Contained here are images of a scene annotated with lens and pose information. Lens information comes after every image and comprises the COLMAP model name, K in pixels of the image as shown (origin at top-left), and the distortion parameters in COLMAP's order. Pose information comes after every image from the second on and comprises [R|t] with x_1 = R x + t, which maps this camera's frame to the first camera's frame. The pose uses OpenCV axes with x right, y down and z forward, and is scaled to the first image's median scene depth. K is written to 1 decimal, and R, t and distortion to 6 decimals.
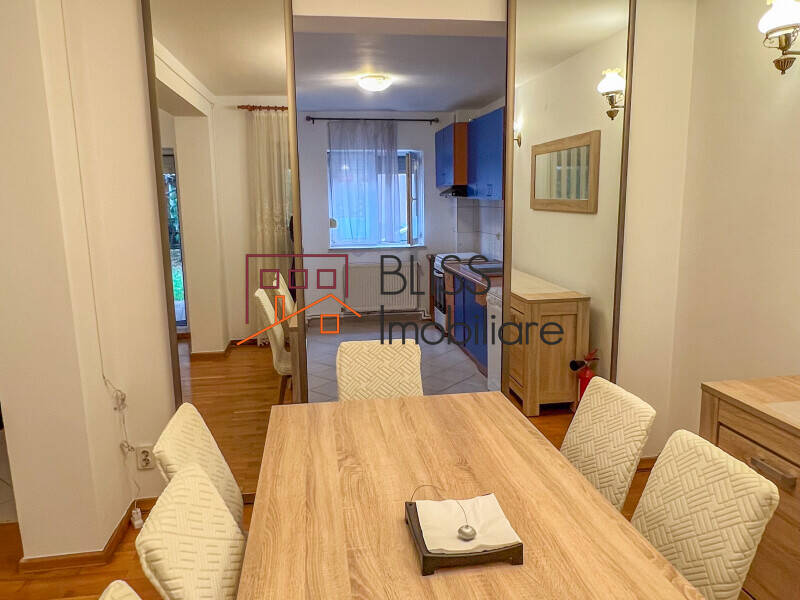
lens RADIAL K [[565.1, 0, 400.0], [0, 565.1, 300.0], [0, 0, 1]] dist [-0.005706, -0.003414]
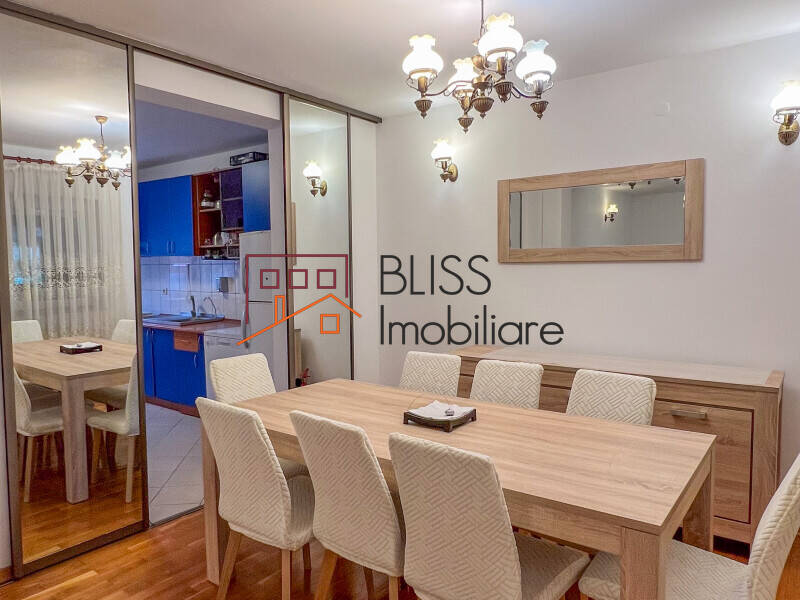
lens RADIAL K [[565.1, 0, 400.0], [0, 565.1, 300.0], [0, 0, 1]] dist [-0.005706, -0.003414]
pose [[0.707897, -0.040912, 0.705130, -0.242311], [0.126237, 0.989575, -0.069316, 0.028821], [-0.694944, 0.138082, 0.705682, -0.047304]]
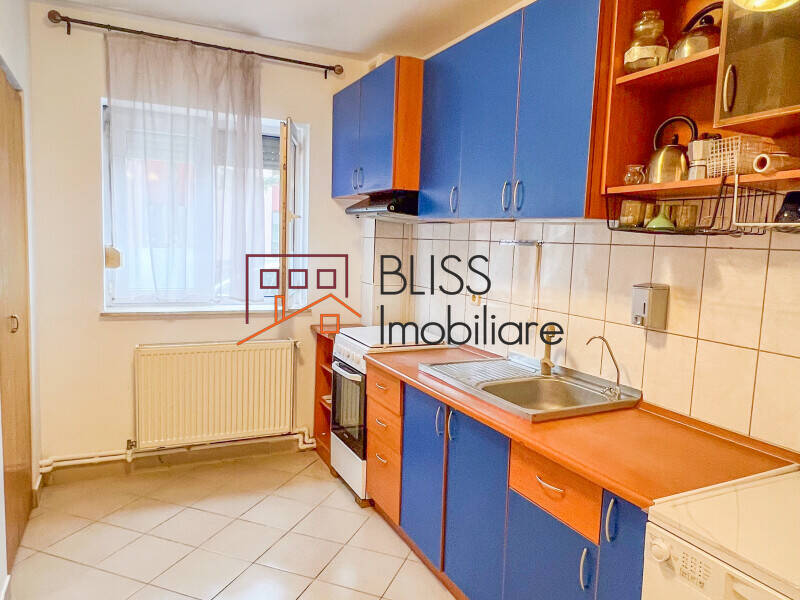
lens RADIAL K [[565.1, 0, 400.0], [0, 565.1, 300.0], [0, 0, 1]] dist [-0.005706, -0.003414]
pose [[0.949943, 0.018148, 0.311895, -0.039874], [0.002381, 0.997862, -0.065311, -0.073483], [-0.312413, 0.062784, 0.947869, 0.510636]]
